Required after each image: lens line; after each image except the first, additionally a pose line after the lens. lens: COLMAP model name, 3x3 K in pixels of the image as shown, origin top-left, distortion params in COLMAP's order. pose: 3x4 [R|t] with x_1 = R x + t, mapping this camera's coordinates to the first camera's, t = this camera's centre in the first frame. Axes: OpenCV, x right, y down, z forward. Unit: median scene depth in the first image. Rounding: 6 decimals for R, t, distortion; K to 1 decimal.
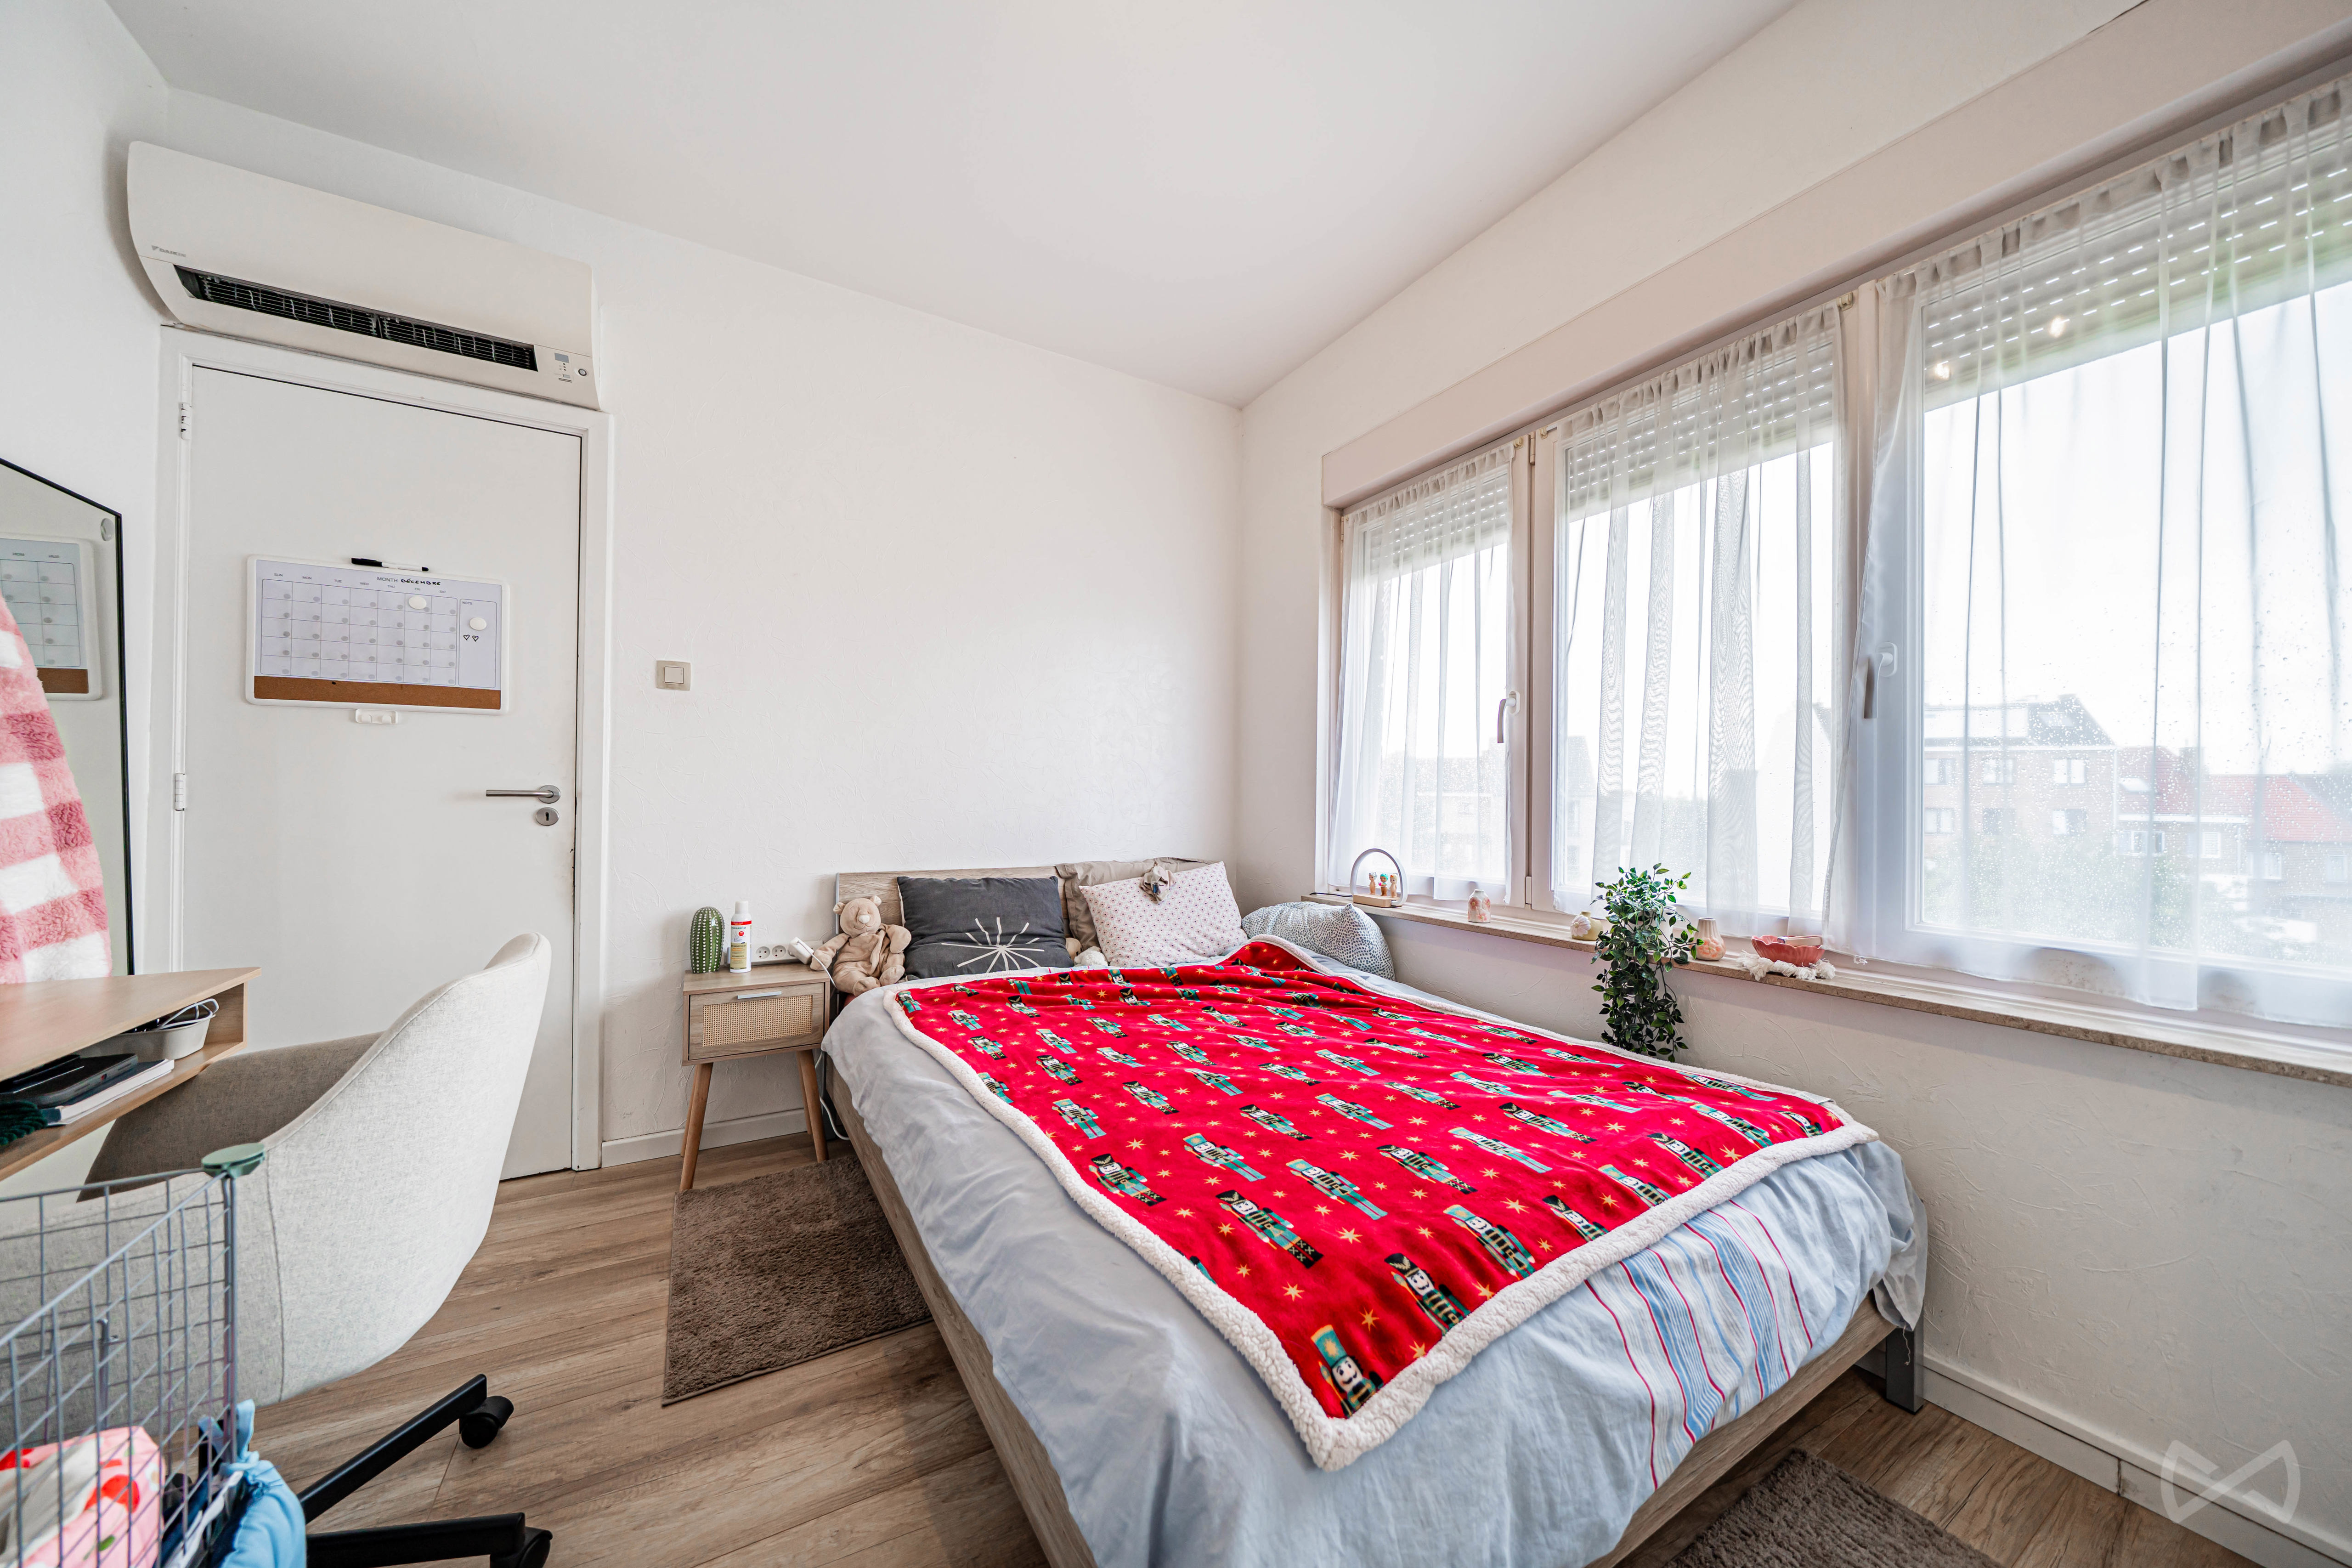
lens RADIAL K [[790.6, 0, 1175.0], [0, 790.6, 799.0], [0, 0, 1]] dist [-0.005011, 0.000205]
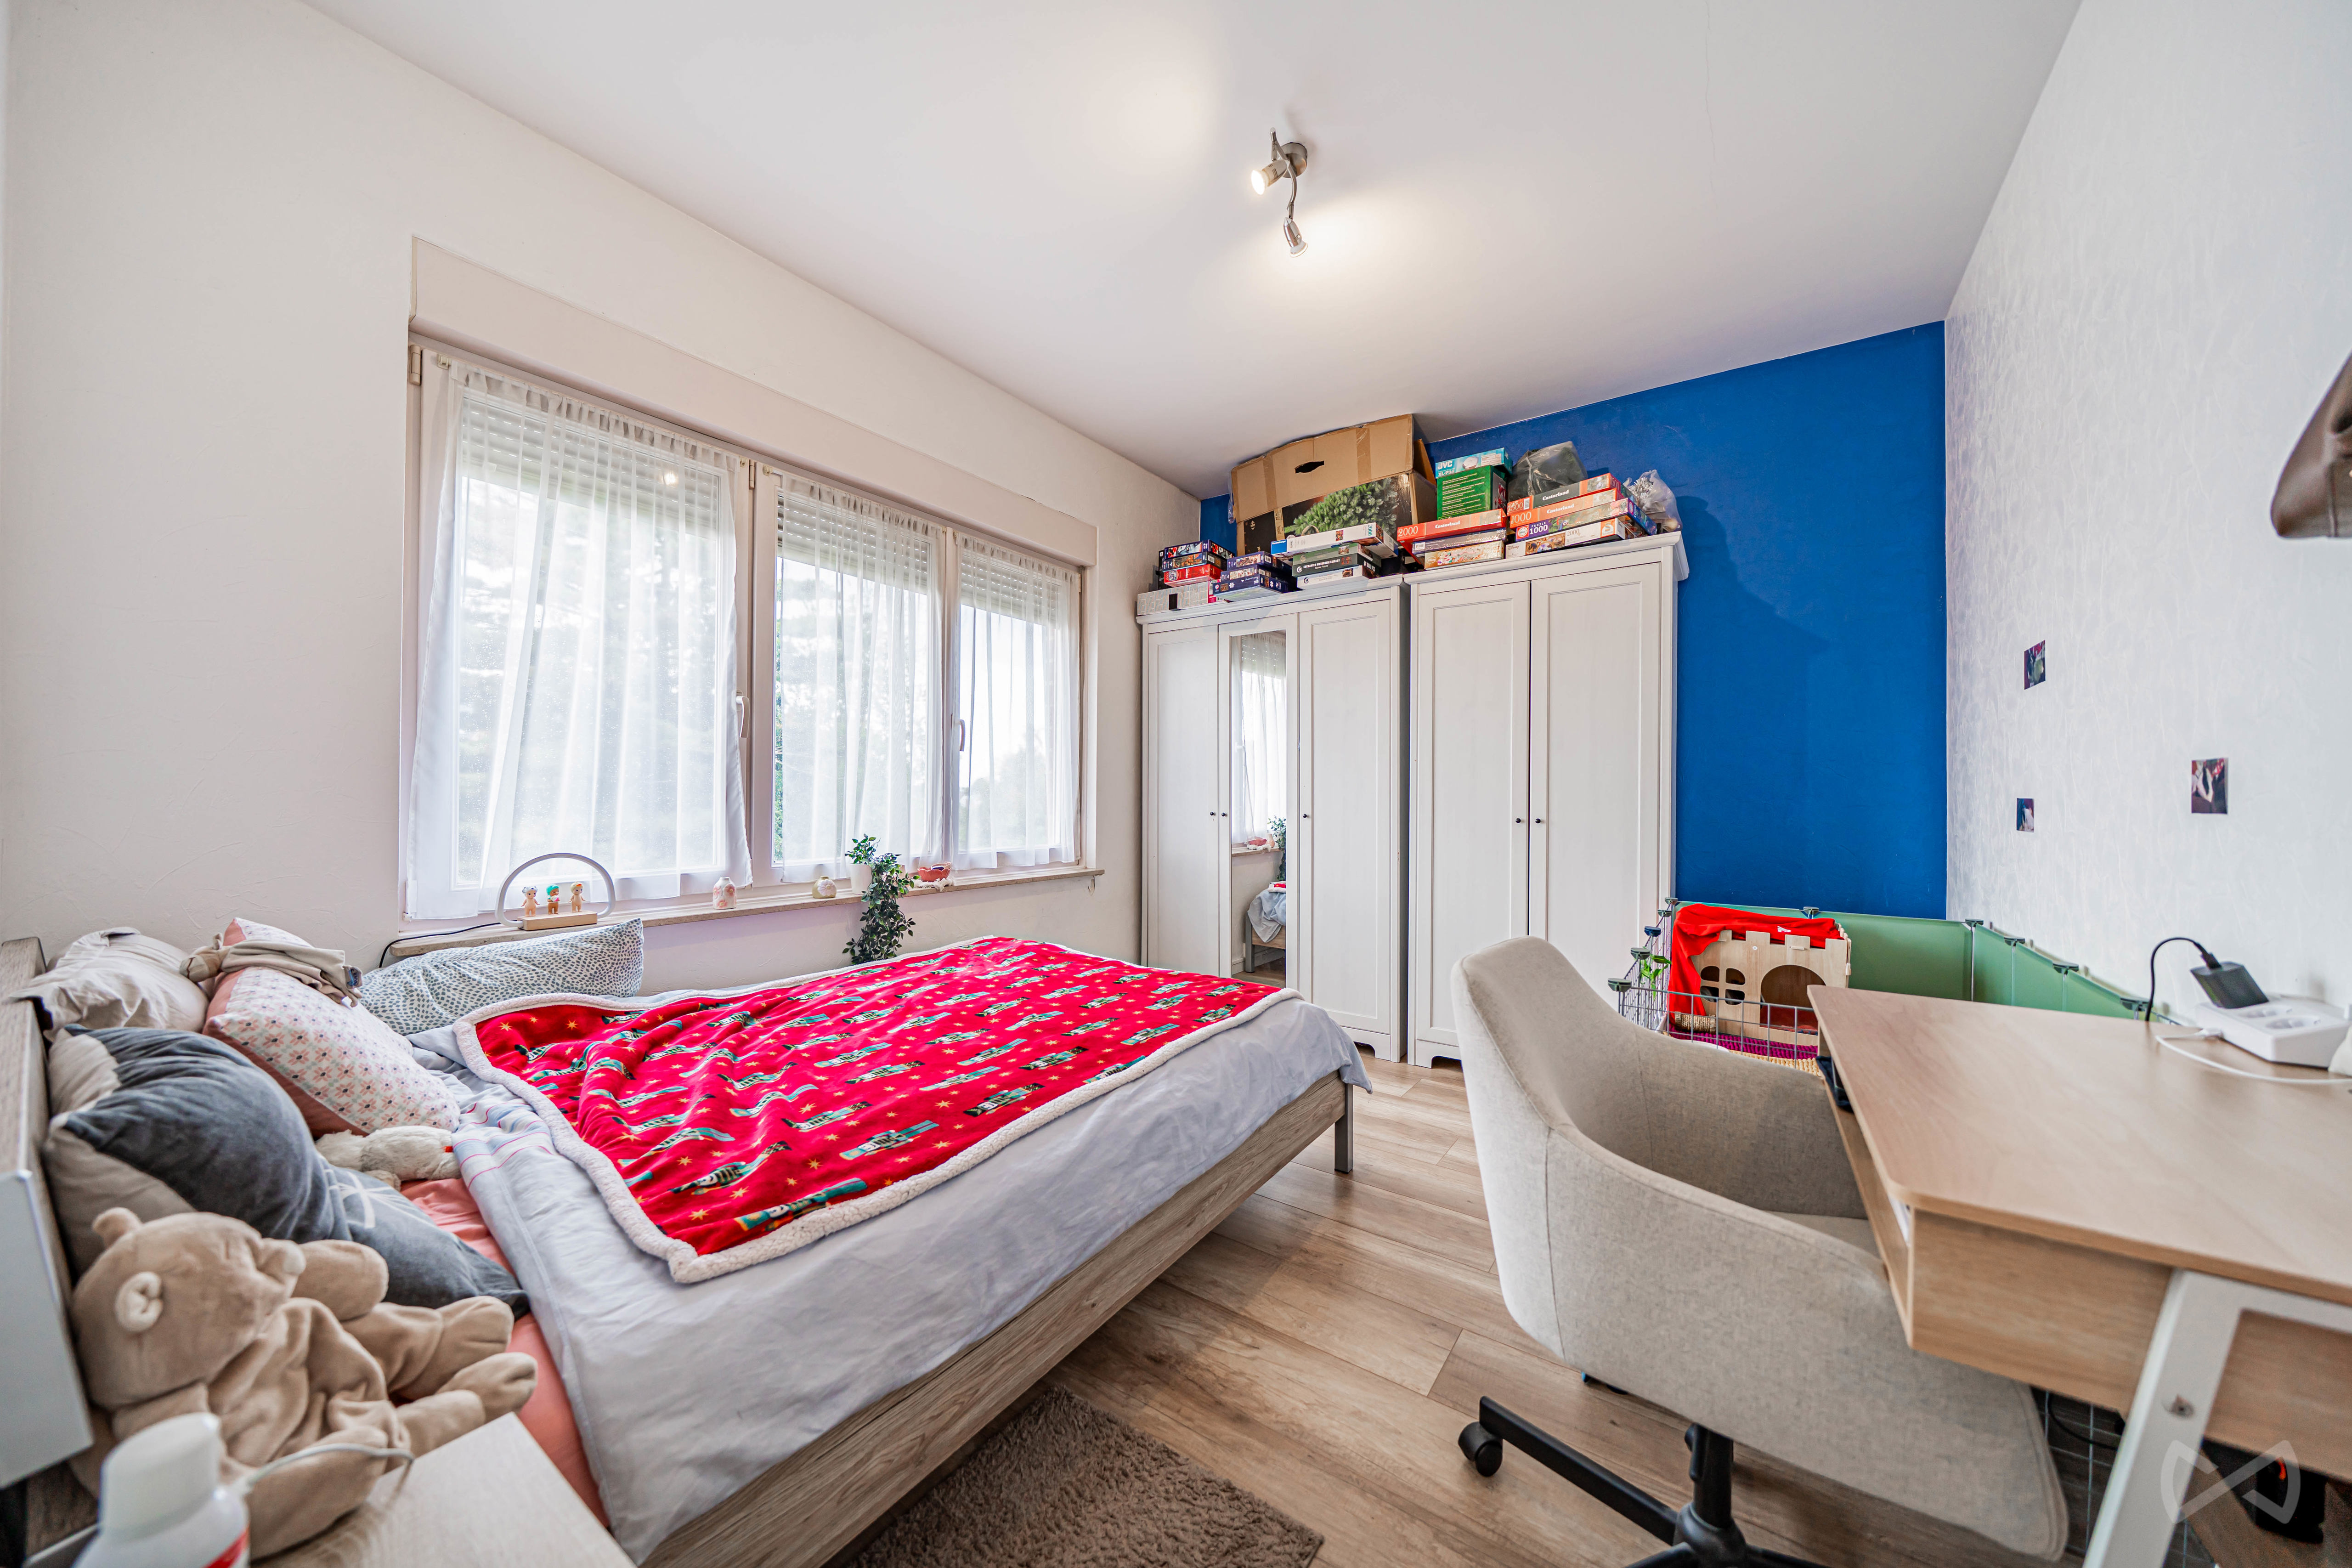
lens RADIAL K [[790.6, 0, 1175.0], [0, 790.6, 799.0], [0, 0, 1]] dist [-0.005011, 0.000205]
pose [[-0.412271, -0.018228, 0.910879, -1.017531], [-0.010698, 0.999828, 0.015166, -0.012344], [-0.910998, -0.003492, -0.412395, 1.139726]]
